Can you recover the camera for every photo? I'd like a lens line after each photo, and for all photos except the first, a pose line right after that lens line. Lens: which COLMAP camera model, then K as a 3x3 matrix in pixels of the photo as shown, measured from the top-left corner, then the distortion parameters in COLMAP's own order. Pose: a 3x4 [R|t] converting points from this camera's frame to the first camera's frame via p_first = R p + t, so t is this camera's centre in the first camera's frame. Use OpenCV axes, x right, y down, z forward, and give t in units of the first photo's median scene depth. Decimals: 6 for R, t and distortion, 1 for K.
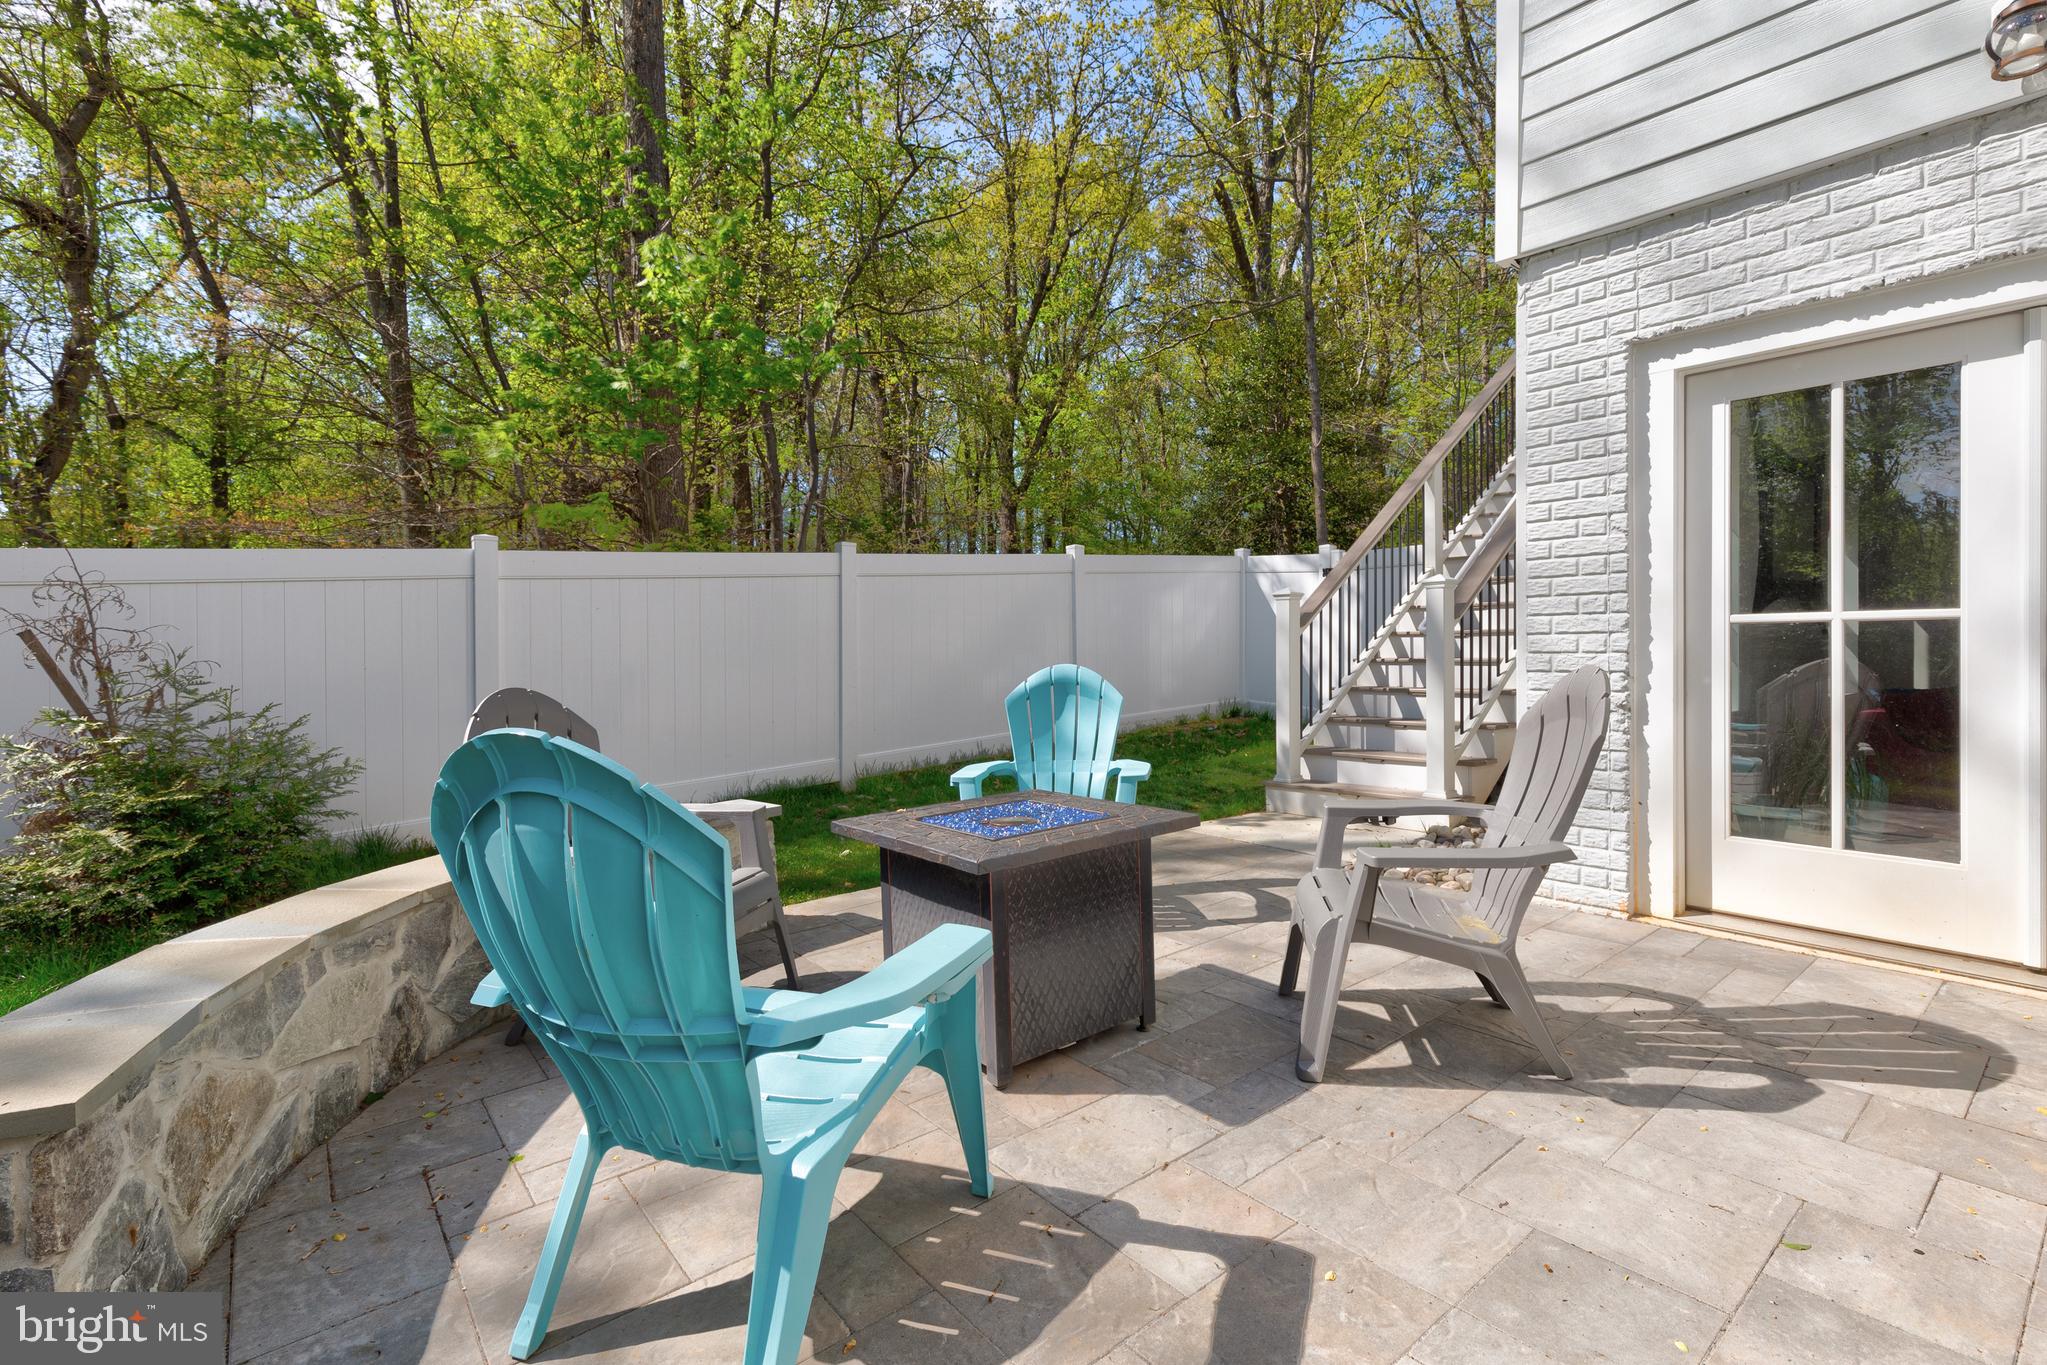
lens RADIAL K [[936.2, 0, 1012.9], [0, 936.2, 677.2], [0, 0, 1]] dist [0.009853, -0.001430]
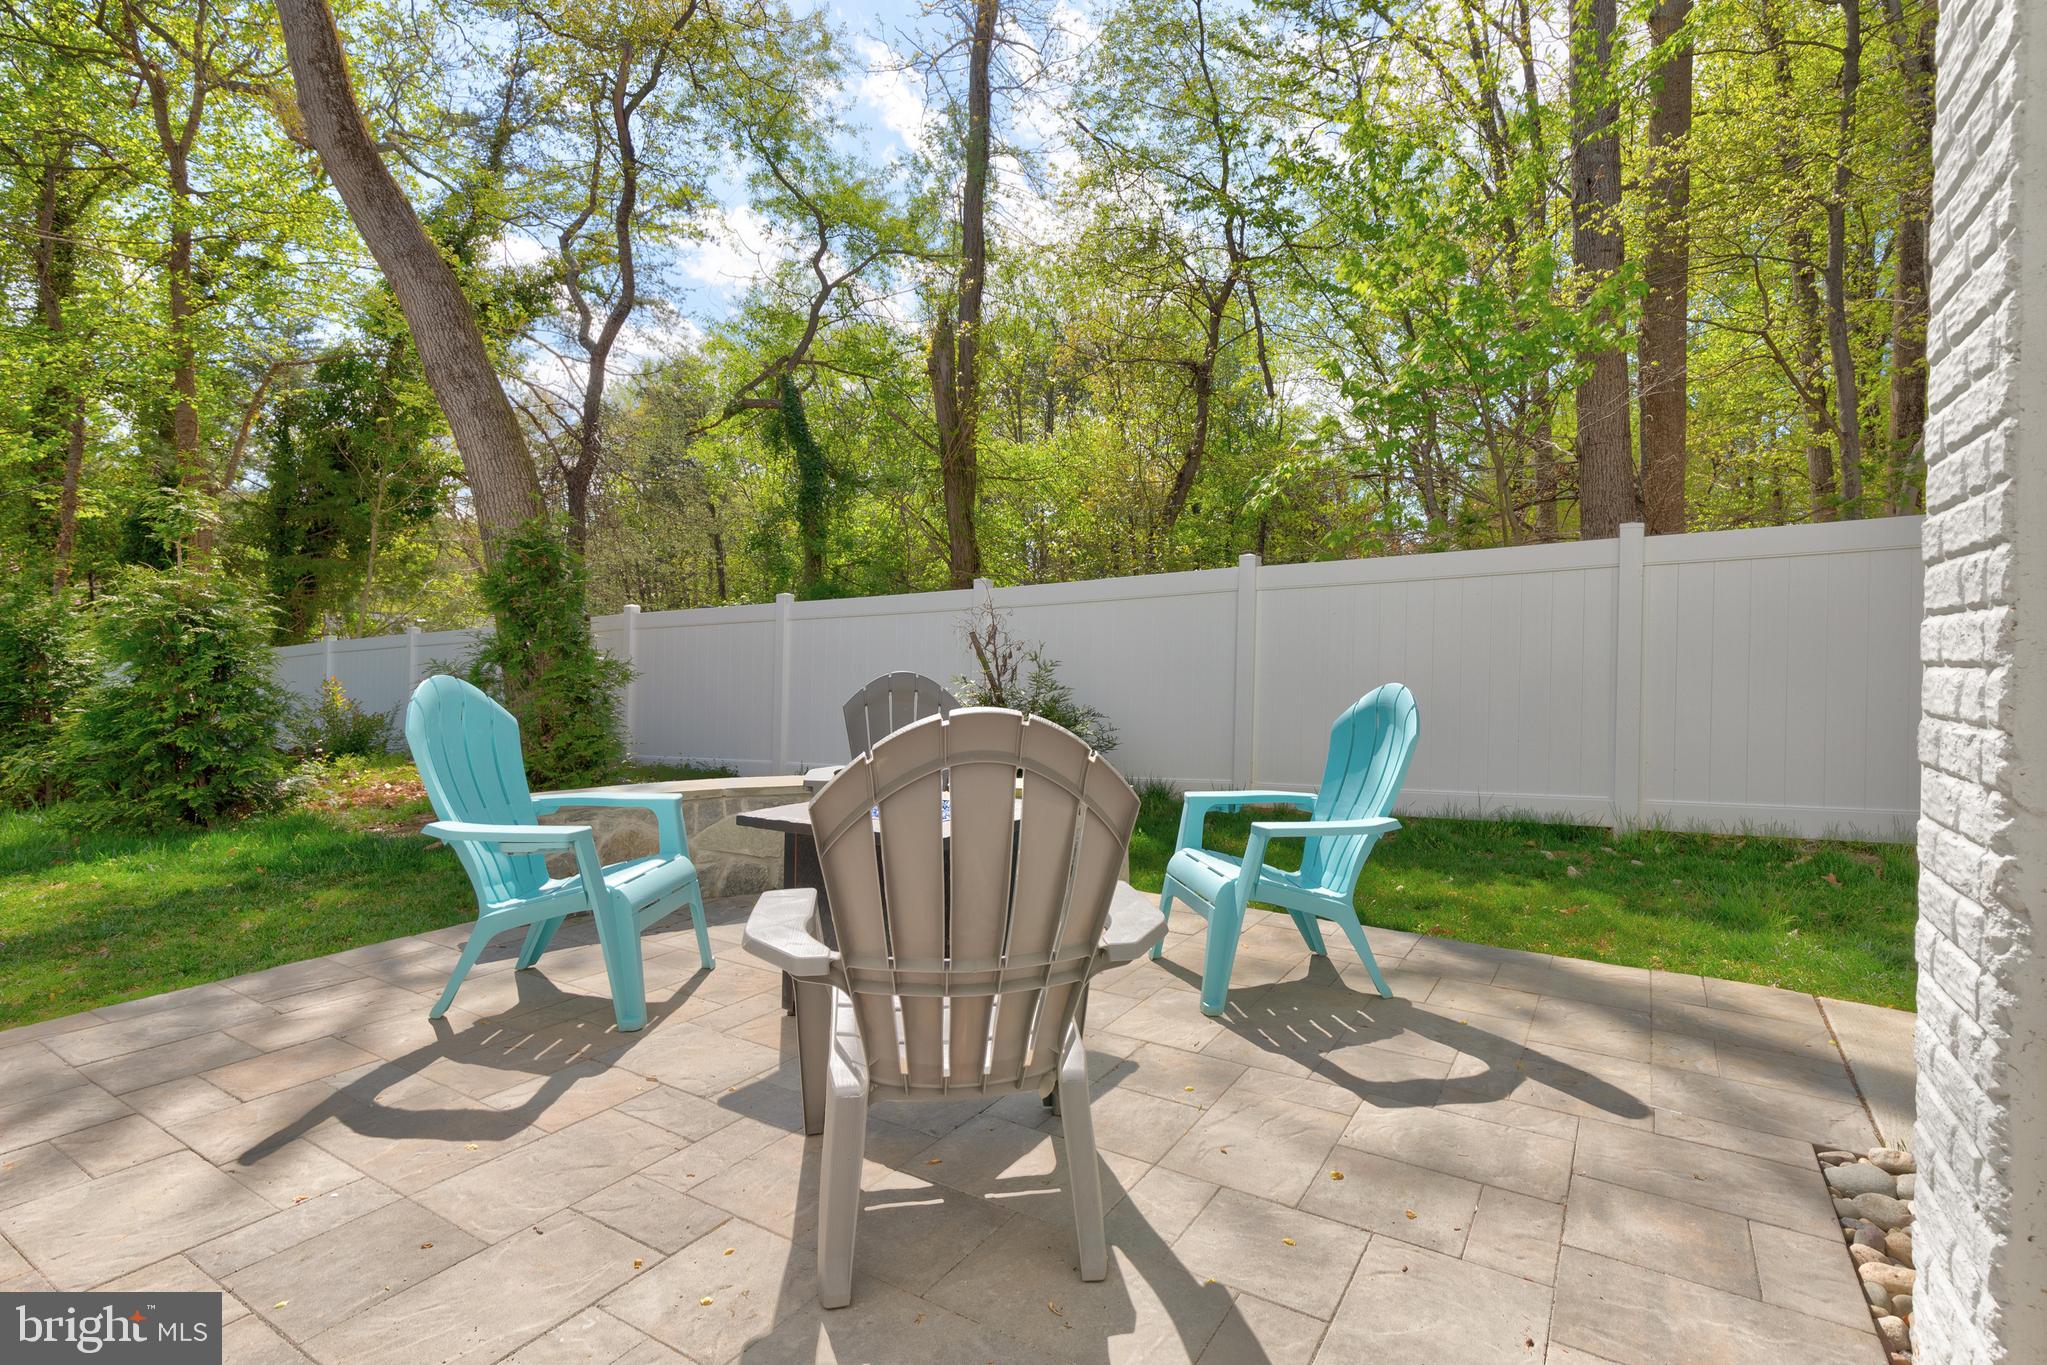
lens RADIAL K [[936.2, 0, 1043.8], [0, 936.2, 671.8], [0, 0, 1]] dist [0.009853, -0.001430]
pose [[0.351694, 0.047024, -0.934933, 1.389735], [-0.052307, 0.998164, 0.030528, -0.067628], [0.934653, 0.038167, 0.353508, 0.977583]]
